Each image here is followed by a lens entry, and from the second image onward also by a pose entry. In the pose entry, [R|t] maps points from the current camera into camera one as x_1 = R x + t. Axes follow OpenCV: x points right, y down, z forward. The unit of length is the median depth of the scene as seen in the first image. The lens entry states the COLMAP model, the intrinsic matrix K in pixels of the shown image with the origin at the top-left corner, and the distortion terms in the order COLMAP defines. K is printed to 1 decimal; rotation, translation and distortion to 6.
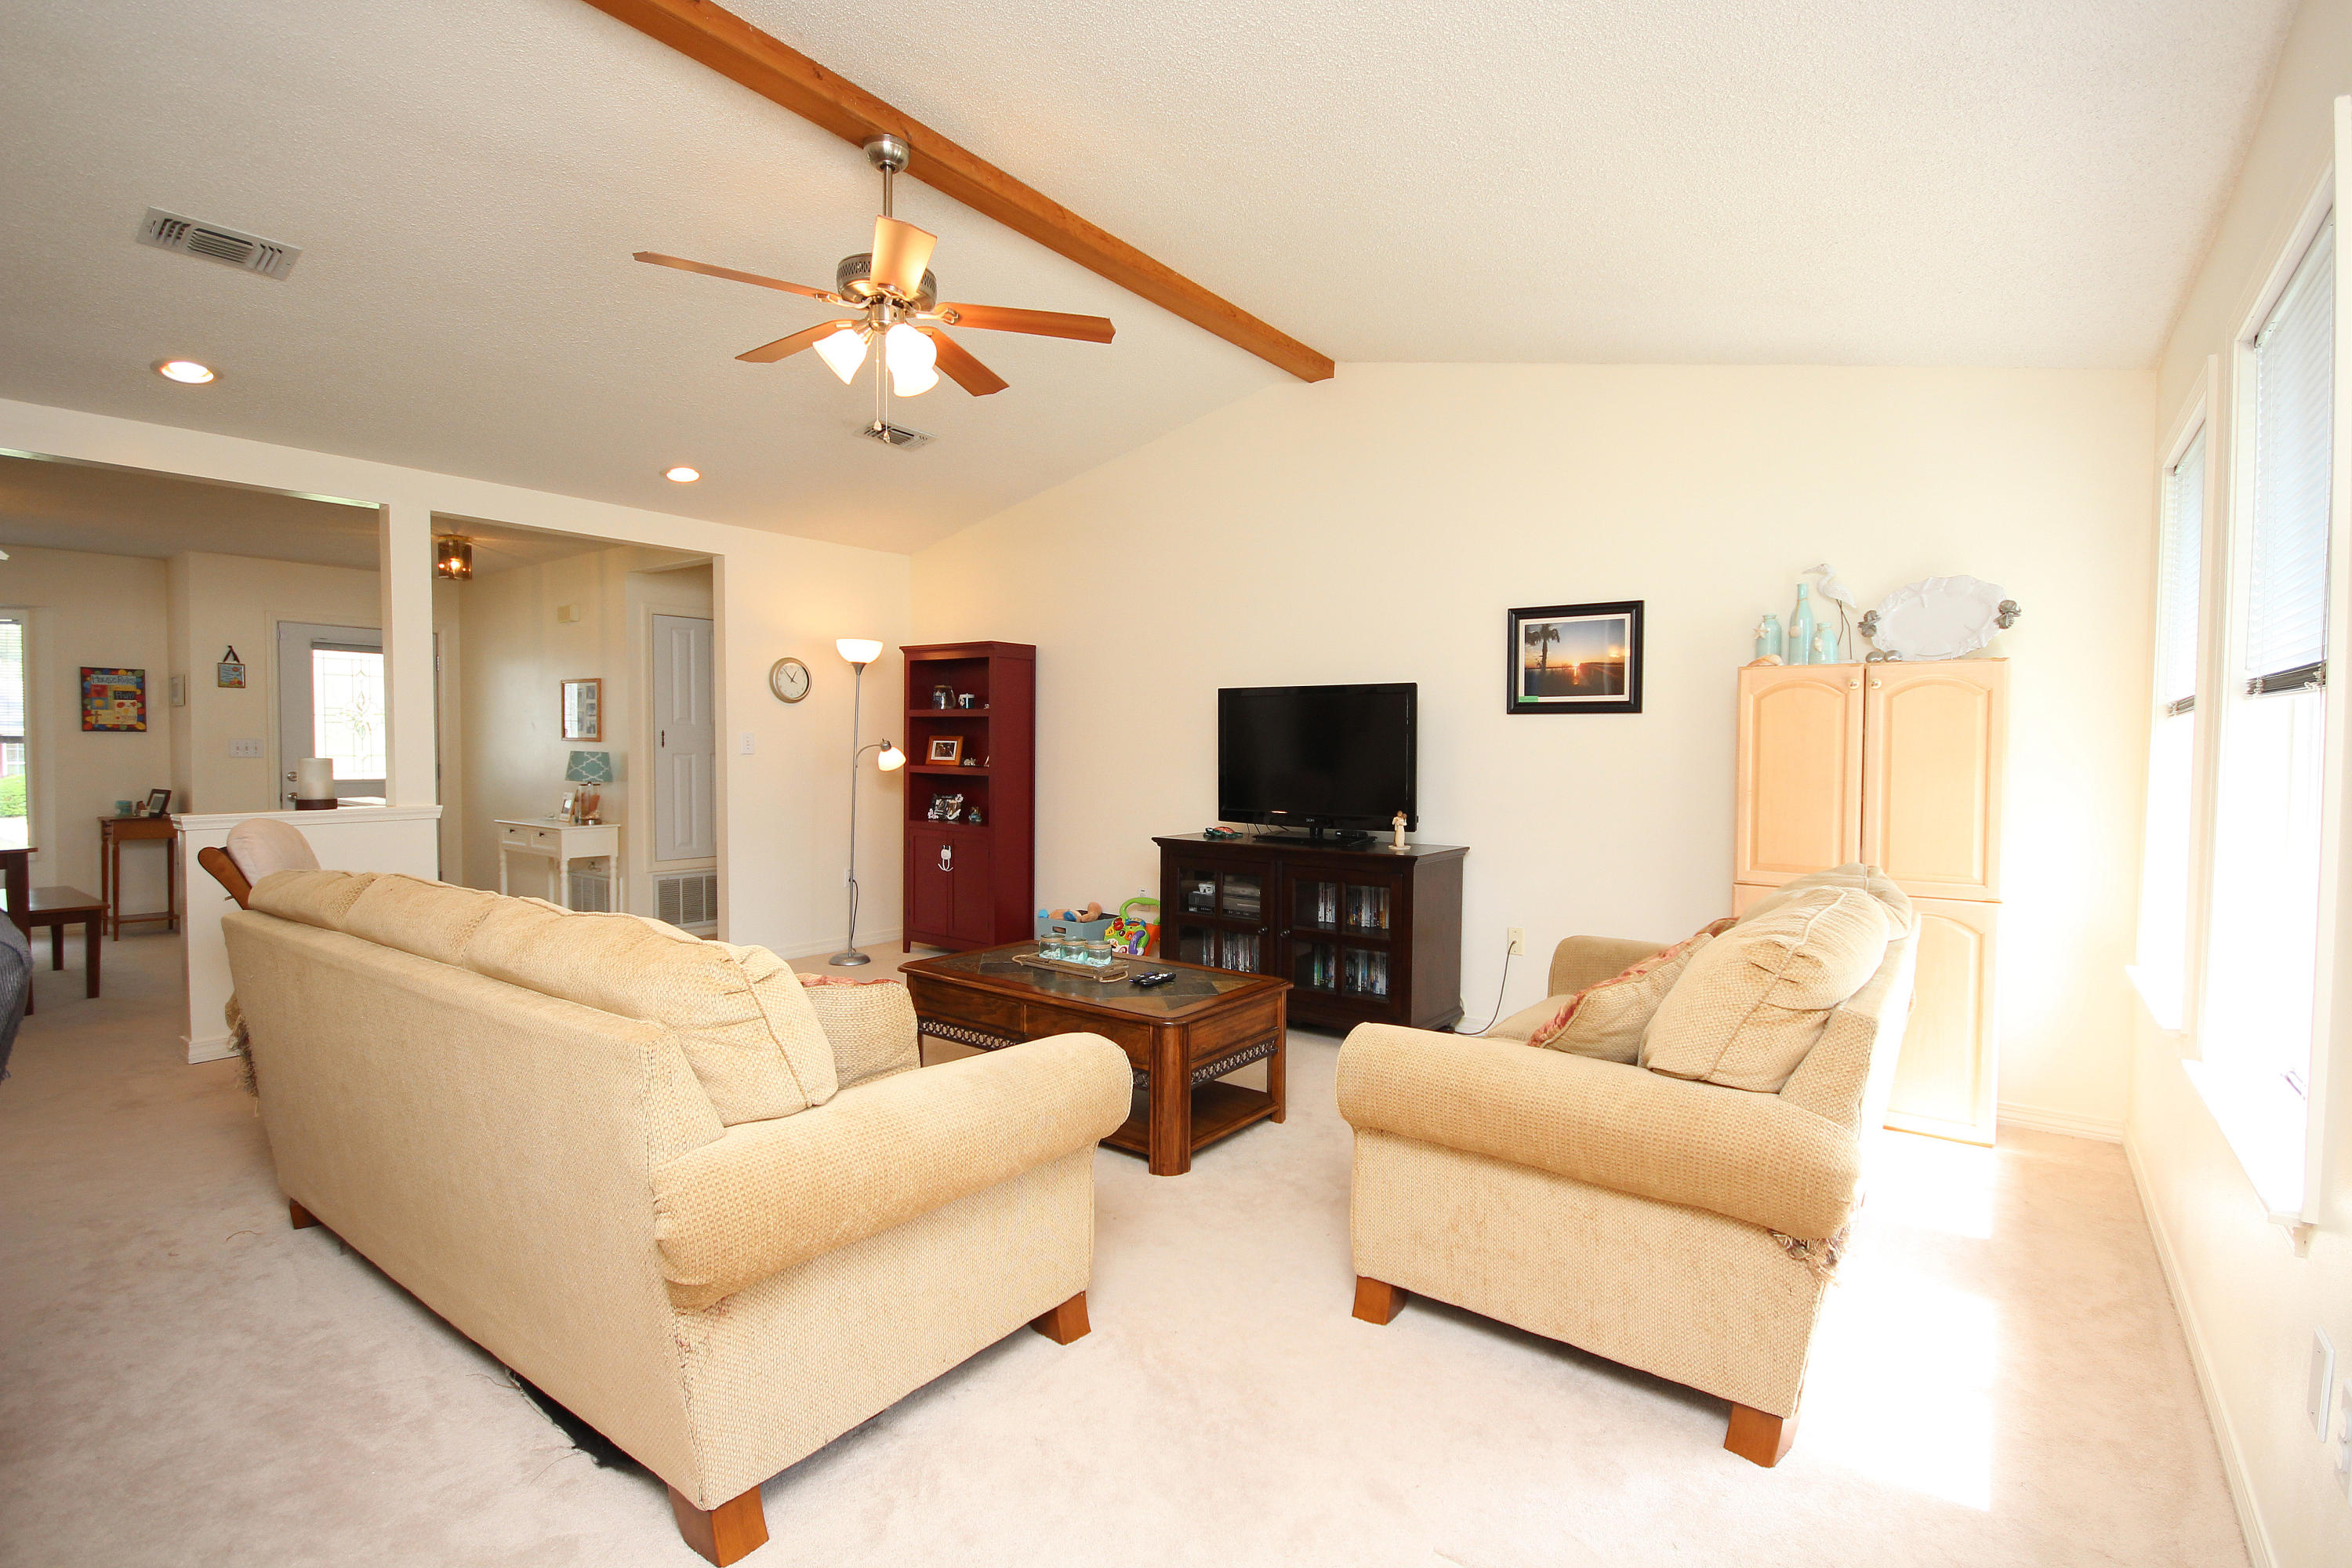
lens RADIAL K [[1123.5, 0, 1203.1], [0, 1123.5, 781.8], [0, 0, 1]] dist [-0.003399, -0.000570]
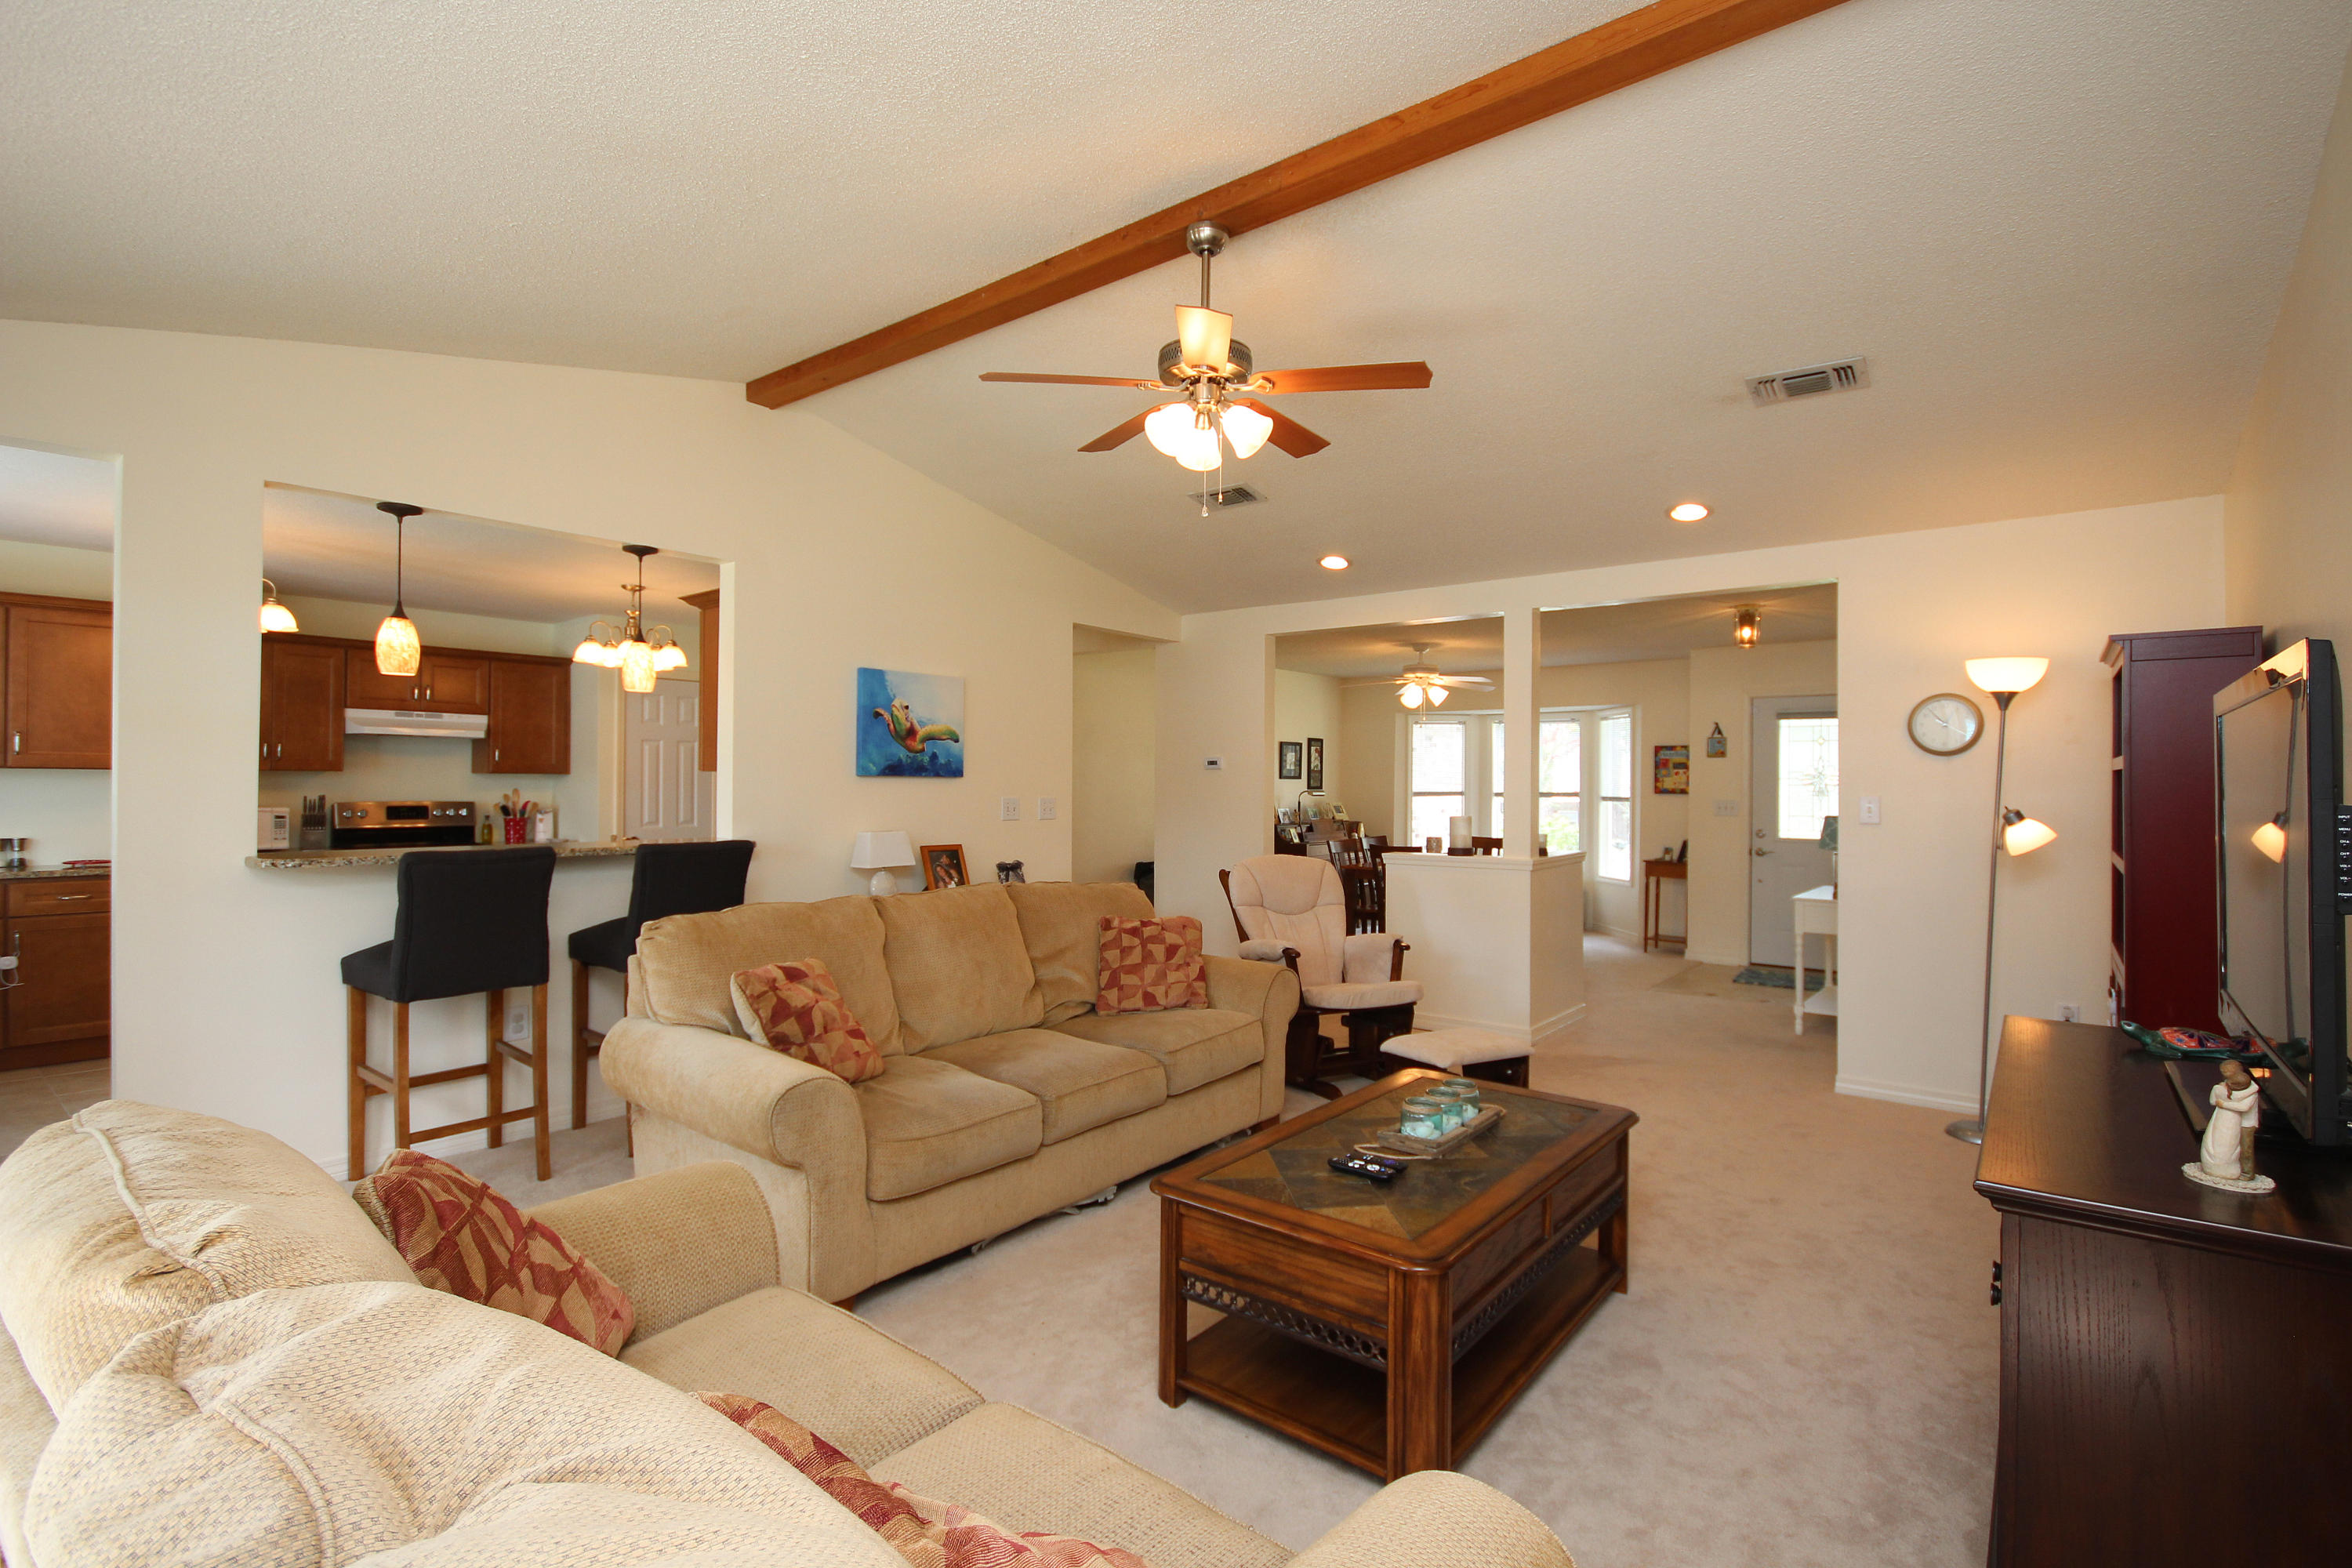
lens RADIAL K [[1056.8, 0, 1176.0], [0, 1056.8, 784.0], [0, 0, 1]] dist [0.001000, -0.000015]
pose [[-0.055506, -0.009320, -0.998415, 0.326443], [-0.039889, 0.999179, -0.007109, -0.024516], [0.997661, 0.039431, -0.055832, 0.496496]]
